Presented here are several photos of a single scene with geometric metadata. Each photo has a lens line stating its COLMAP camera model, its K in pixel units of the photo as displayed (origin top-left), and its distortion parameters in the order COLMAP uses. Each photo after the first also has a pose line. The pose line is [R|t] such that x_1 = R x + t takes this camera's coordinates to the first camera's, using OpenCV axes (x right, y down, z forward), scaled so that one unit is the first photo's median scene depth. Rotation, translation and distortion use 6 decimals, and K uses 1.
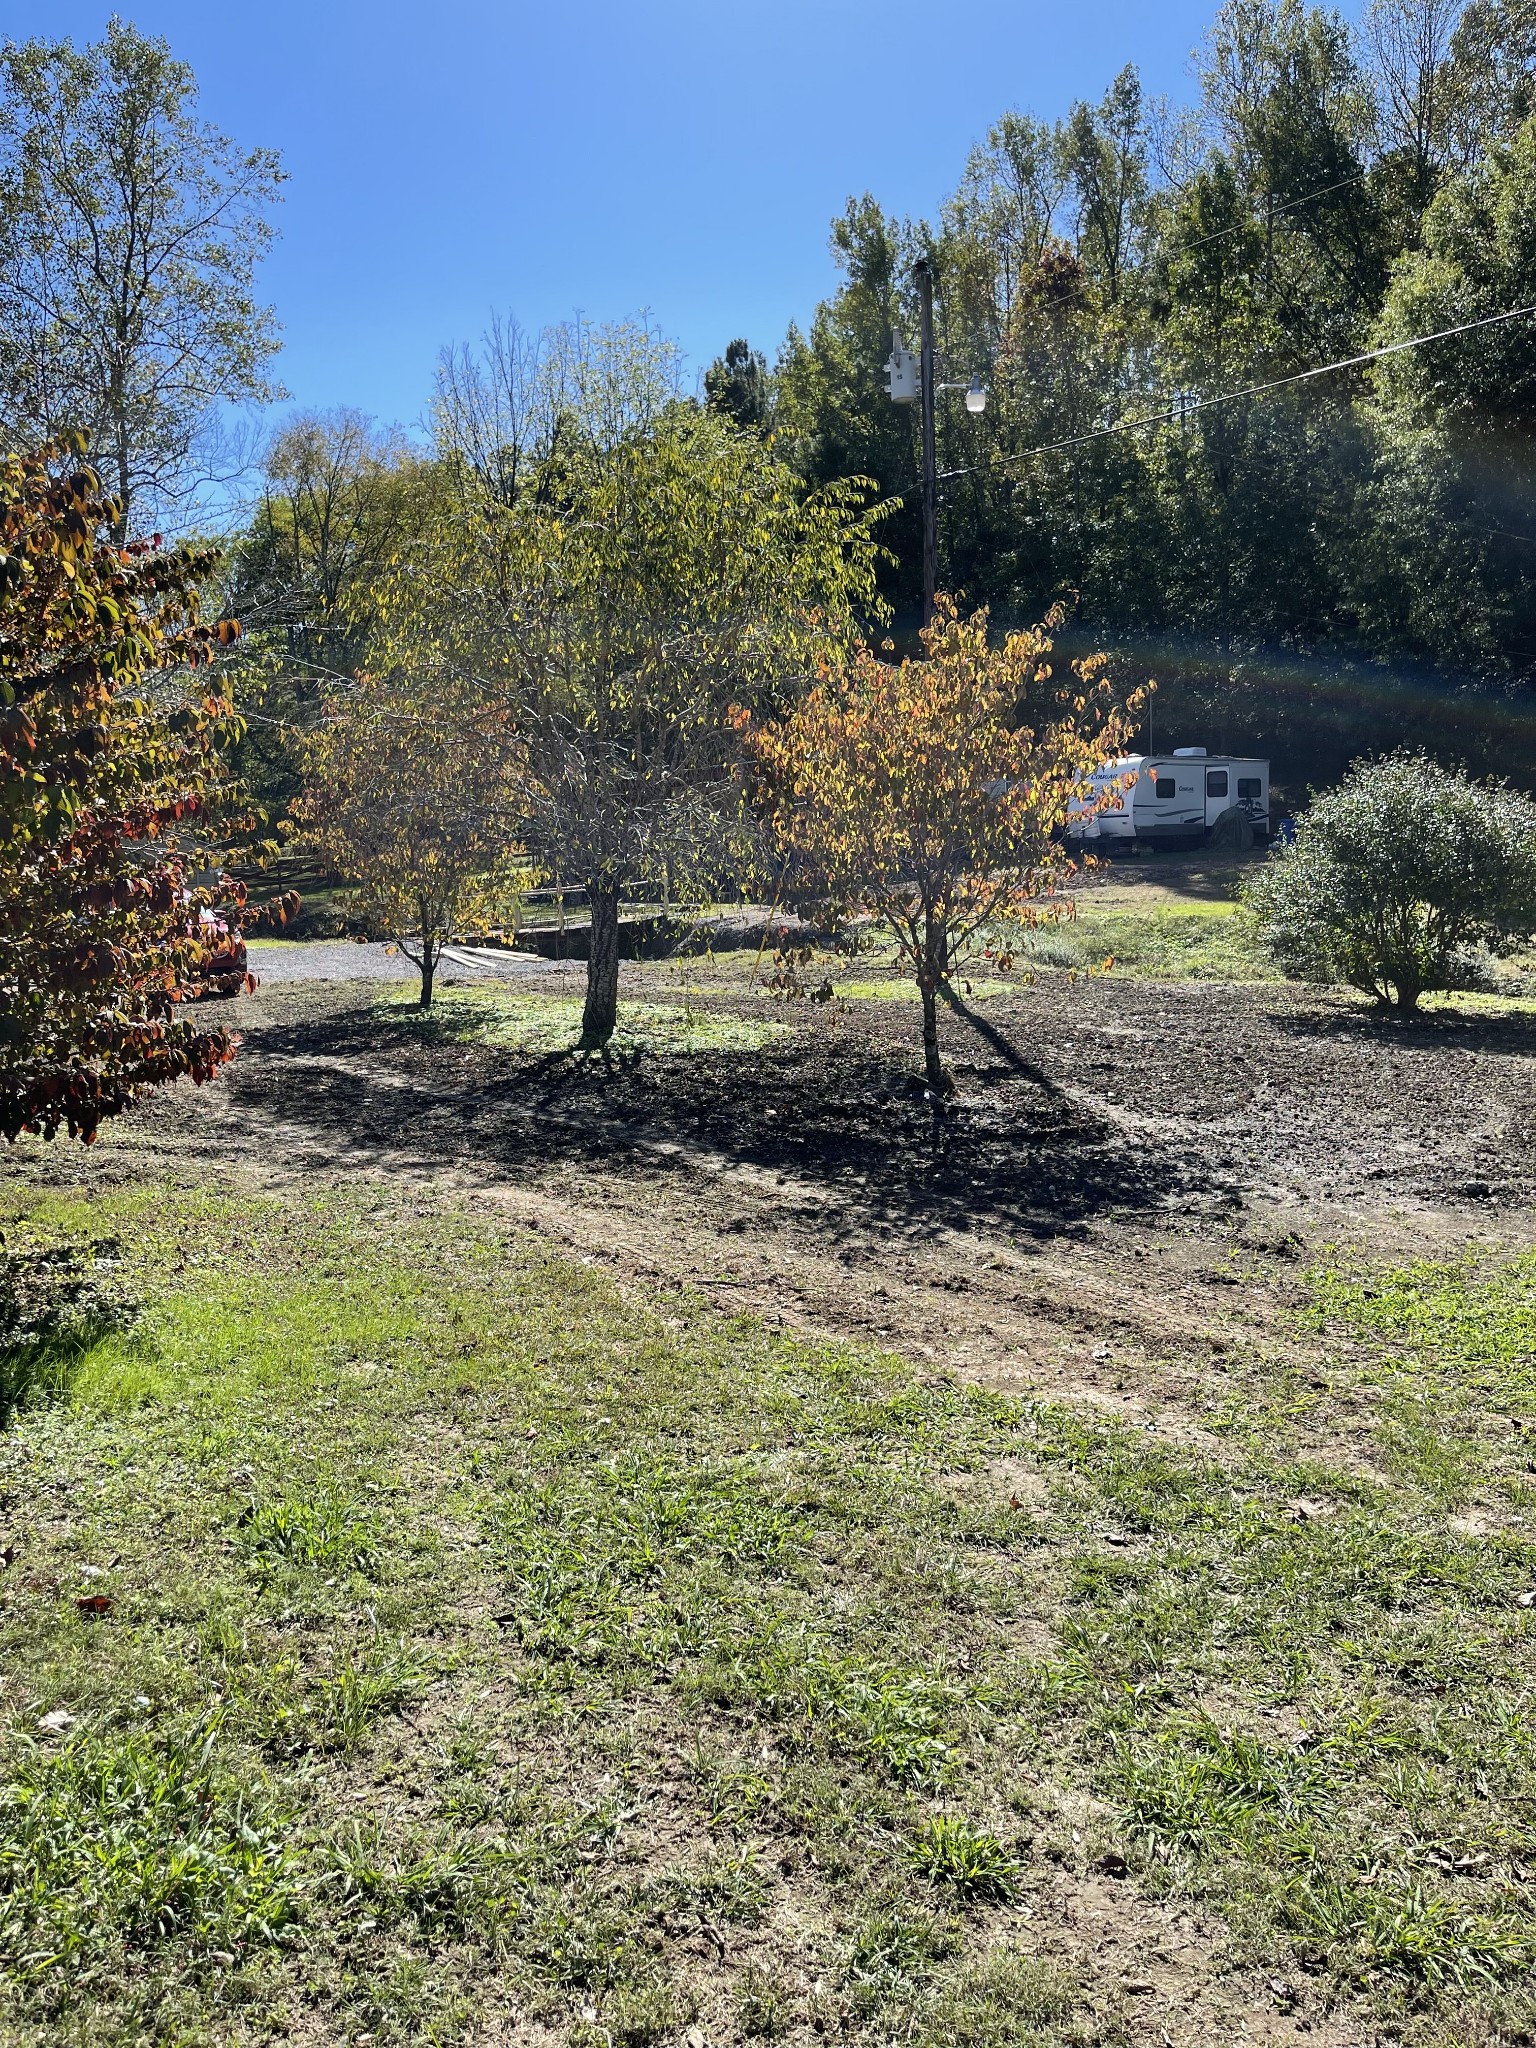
lens RADIAL K [[1493.3, 0, 768.0], [0, 1493.3, 1024.0], [0, 0, 1]] dist [0.044621, -0.075449]
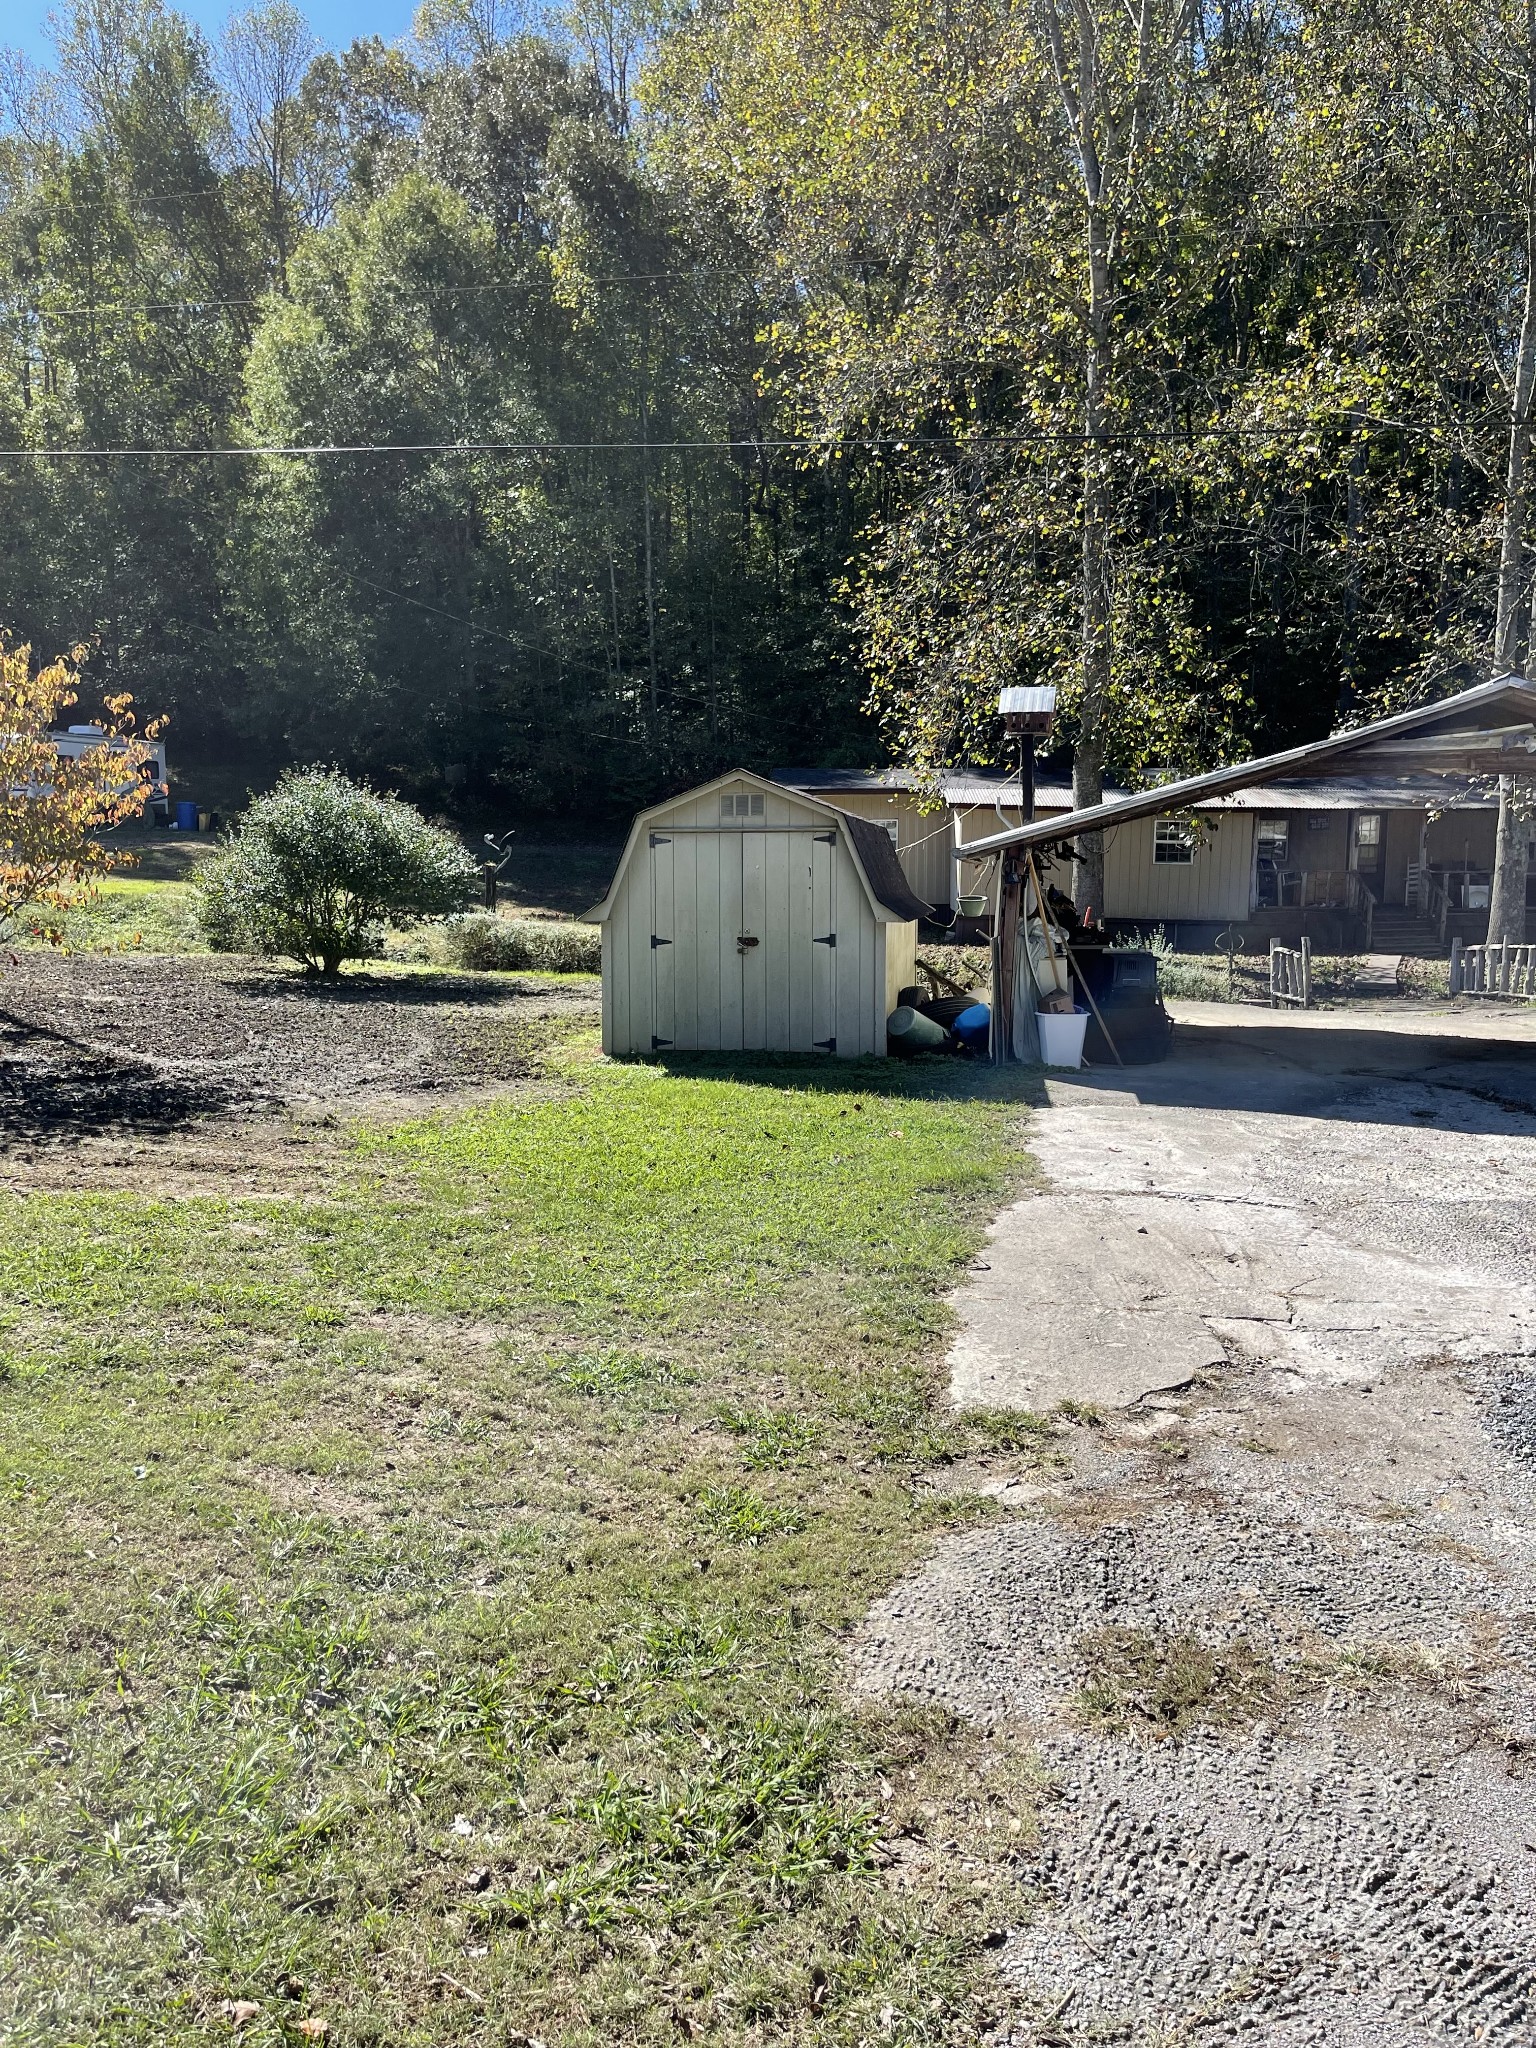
lens RADIAL K [[1493.3, 0, 768.0], [0, 1493.3, 1024.0], [0, 0, 1]] dist [0.044621, -0.075449]
pose [[0.752595, -0.045008, 0.656944, -0.116169], [0.033337, 0.998986, 0.030251, 0.005761], [-0.657640, -0.000867, 0.753332, -0.165669]]
